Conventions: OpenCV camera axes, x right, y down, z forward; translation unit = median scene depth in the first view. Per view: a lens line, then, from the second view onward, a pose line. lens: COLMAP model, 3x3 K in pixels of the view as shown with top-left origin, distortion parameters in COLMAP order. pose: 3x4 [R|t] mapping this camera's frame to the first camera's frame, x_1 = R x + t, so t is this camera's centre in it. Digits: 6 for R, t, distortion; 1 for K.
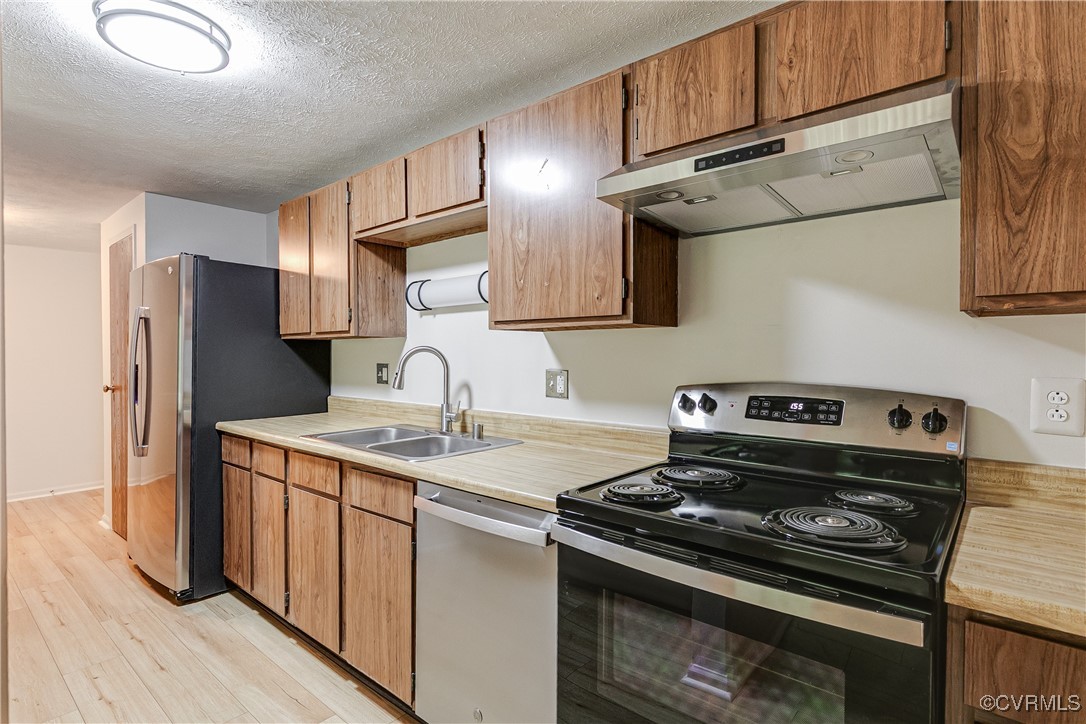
lens RADIAL K [[541.1, 0, 563.9], [0, 541.1, 359.3], [0, 0, 1]] dist [0.003351, 0.000022]
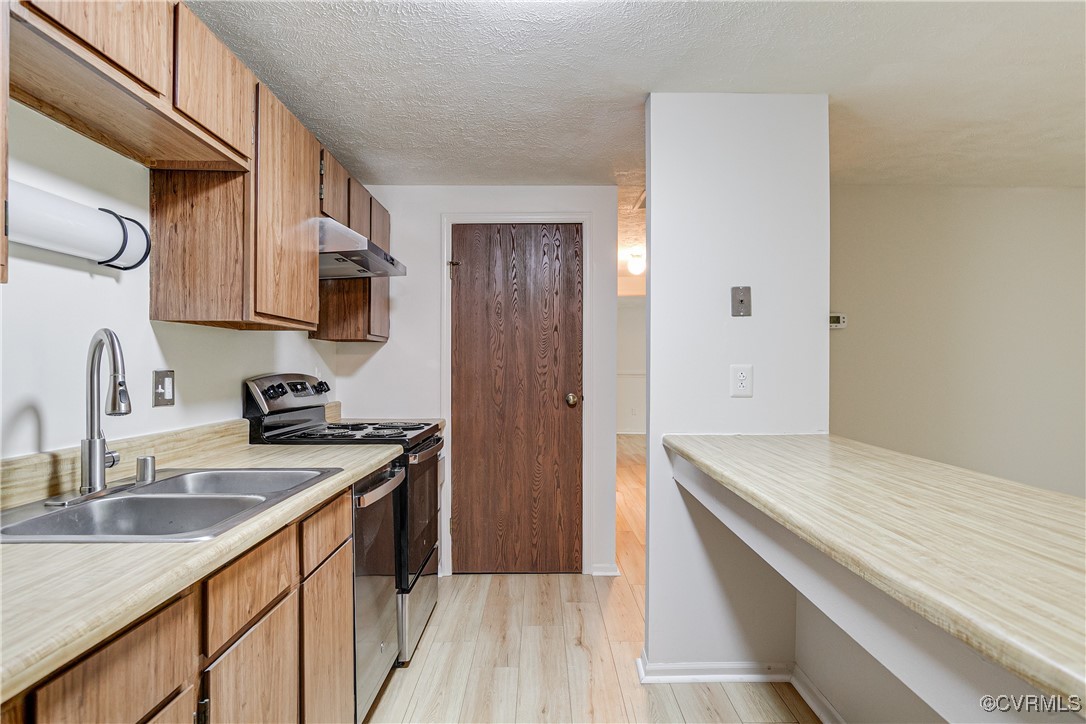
lens RADIAL K [[678.6, 0, 552.4], [0, 678.6, 363.9], [0, 0, 1]] dist [-0.002421, -0.001056]
pose [[-0.650614, 0.005203, 0.759391, -1.069989], [0.012347, 0.999917, 0.003727, 0.013016], [-0.759308, 0.011801, -0.650624, 1.150387]]
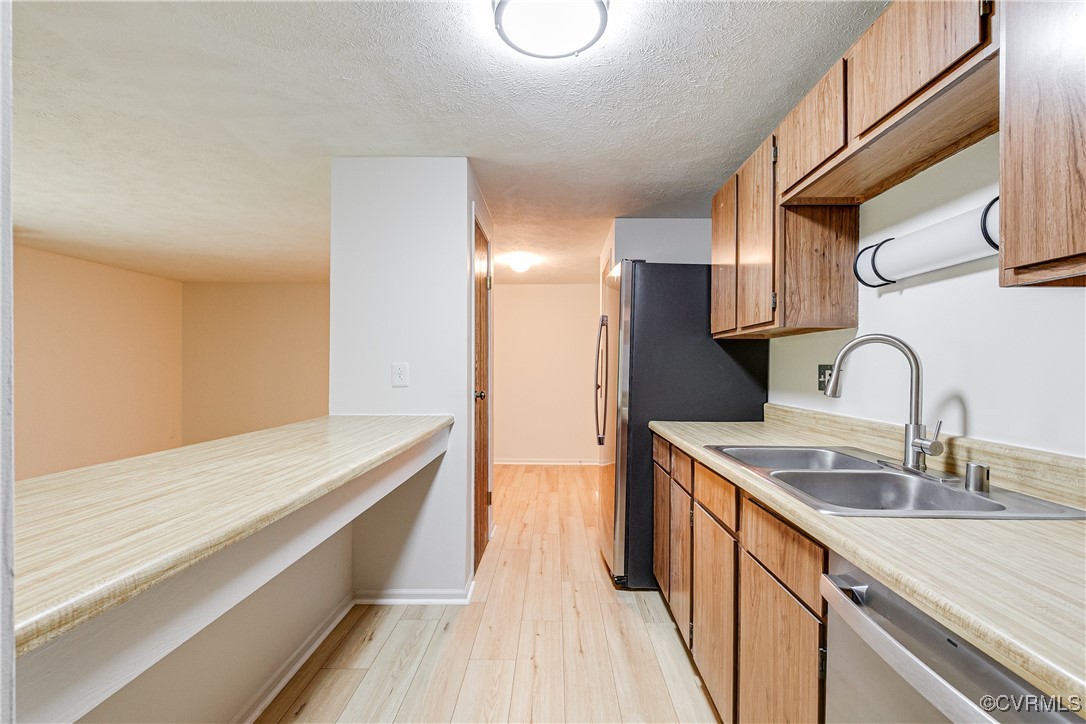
lens RADIAL K [[500.6, 0, 543.2], [0, 500.6, 369.0], [0, 0, 1]] dist [0.001440, -0.000637]
pose [[0.615289, 0.007720, -0.788264, -0.025565], [-0.012918, 0.999917, -0.000291, 0.025098], [0.788196, 0.010362, 0.615338, 0.314728]]
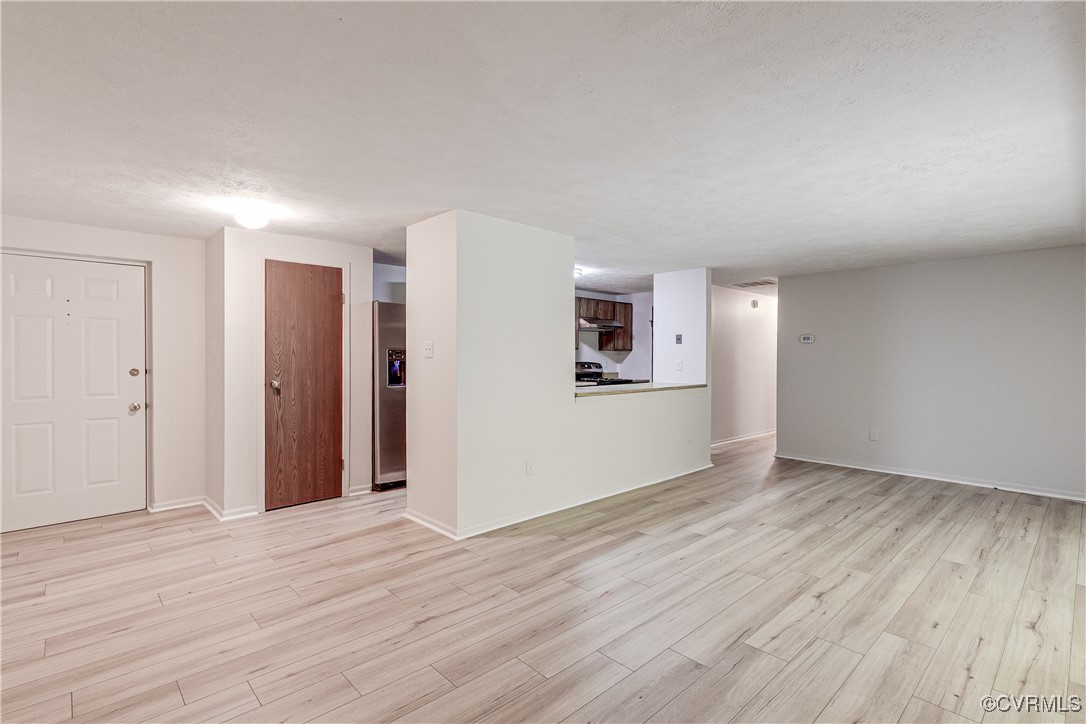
lens RADIAL K [[502.9, 0, 543.0], [0, 502.9, 362.0], [0, 0, 1]] dist [0.000109, -0.001009]
pose [[0.135745, -0.005374, 0.990729, -3.047619], [0.010374, 0.999938, 0.004003, 0.014995], [-0.990689, 0.009735, 0.135792, 0.503414]]
